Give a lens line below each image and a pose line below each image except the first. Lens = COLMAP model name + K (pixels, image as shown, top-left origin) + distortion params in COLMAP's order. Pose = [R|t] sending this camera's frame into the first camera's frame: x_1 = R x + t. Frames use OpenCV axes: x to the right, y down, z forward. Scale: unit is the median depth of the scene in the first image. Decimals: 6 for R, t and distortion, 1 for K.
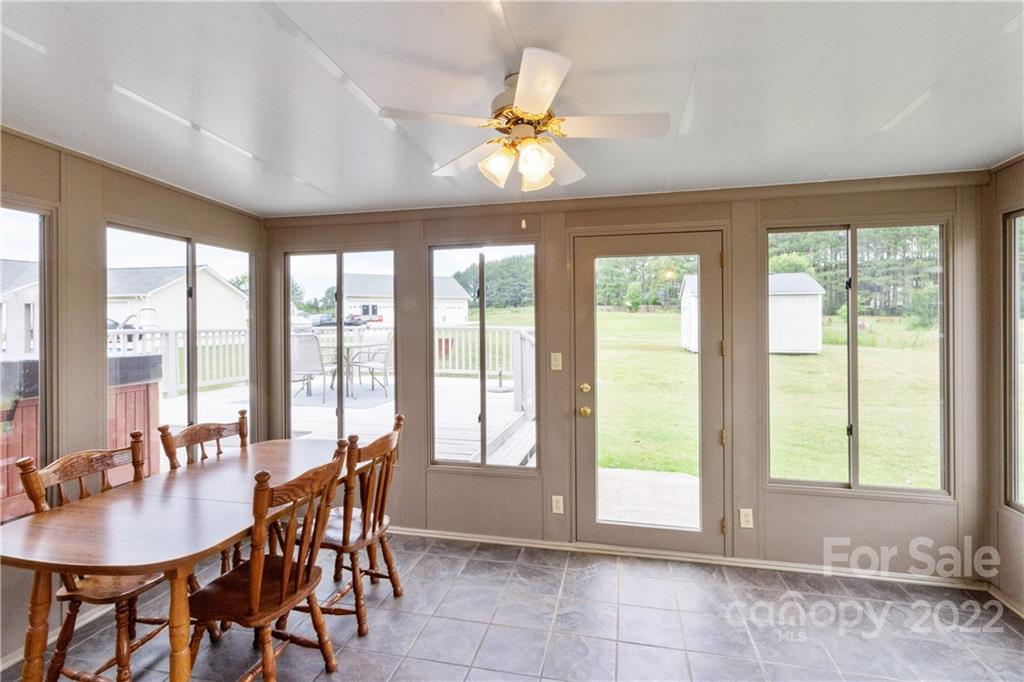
lens RADIAL K [[479.8, 0, 518.5], [0, 479.8, 338.5], [0, 0, 1]] dist [-0.009948, 0.011954]
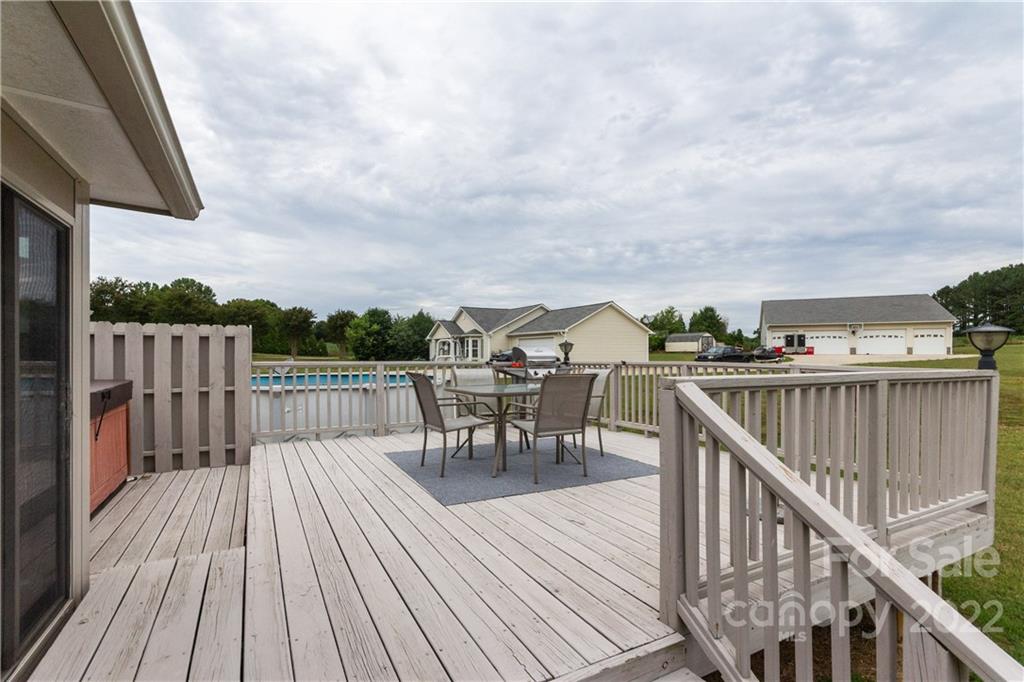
lens RADIAL K [[479.8, 0, 518.5], [0, 479.8, 338.5], [0, 0, 1]] dist [-0.009948, 0.011954]
pose [[0.653105, -0.020734, -0.756984, 0.040576], [-0.030398, 0.998102, -0.053566, -0.005714], [0.756657, 0.057995, 0.651234, 0.148336]]
